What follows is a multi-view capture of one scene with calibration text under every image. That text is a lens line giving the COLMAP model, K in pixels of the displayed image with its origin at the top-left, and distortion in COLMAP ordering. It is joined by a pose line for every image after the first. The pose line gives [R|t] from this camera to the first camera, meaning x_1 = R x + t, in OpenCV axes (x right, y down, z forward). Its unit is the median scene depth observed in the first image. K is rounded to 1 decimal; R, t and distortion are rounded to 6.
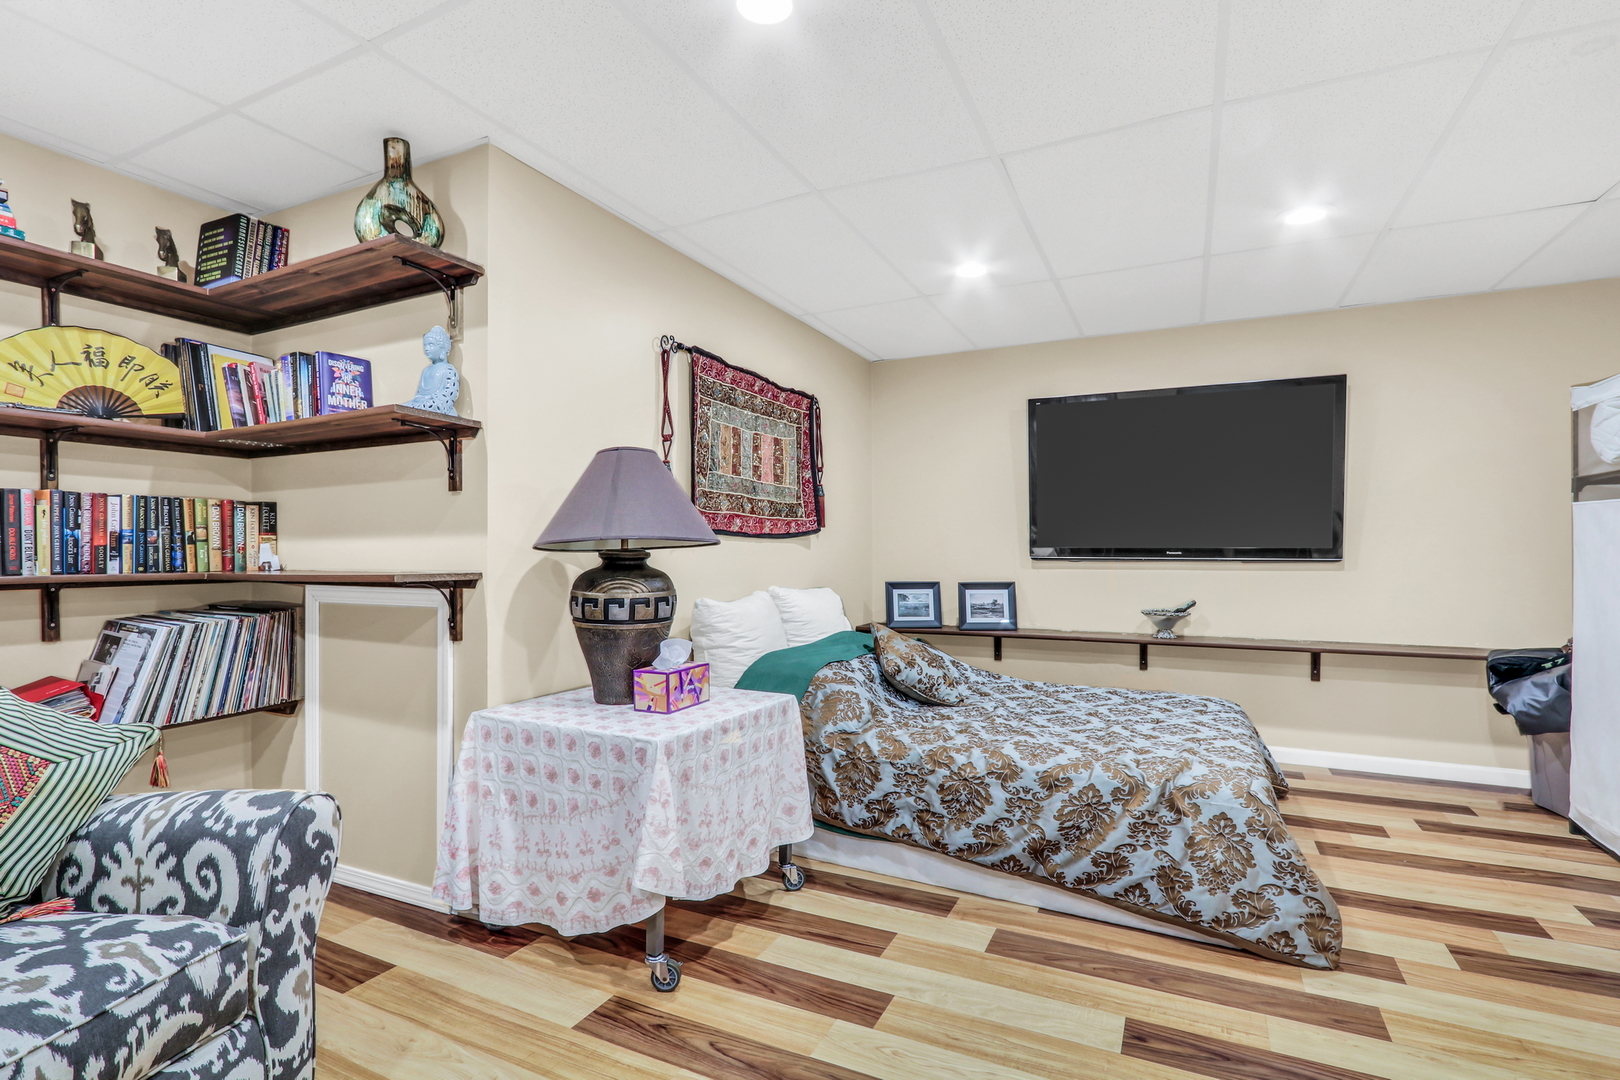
lens RADIAL K [[775.9, 0, 808.5], [0, 775.9, 556.6], [0, 0, 1]] dist [-0.005470, -0.000216]
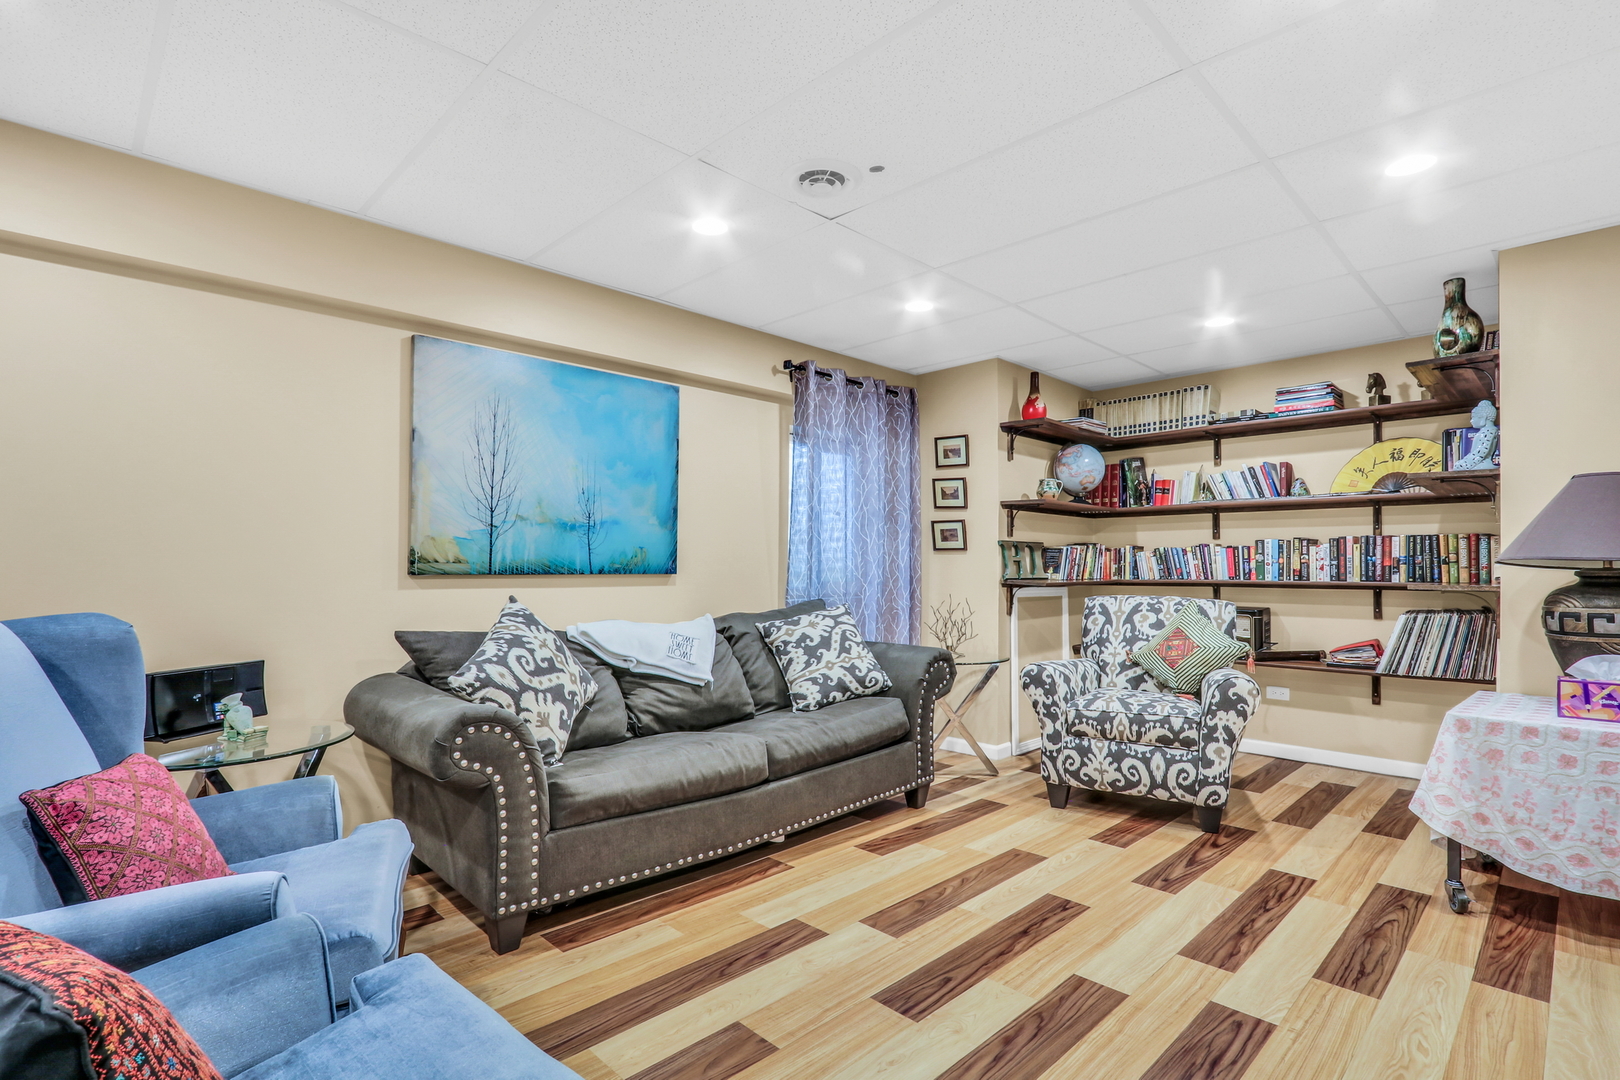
lens RADIAL K [[775.9, 0, 808.1], [0, 775.9, 547.4], [0, 0, 1]] dist [-0.005470, -0.000216]
pose [[-0.314427, -0.025141, -0.948949, 1.124384], [-0.011450, 0.999677, -0.022691, -0.001052], [0.949213, 0.003731, -0.314613, 0.310576]]
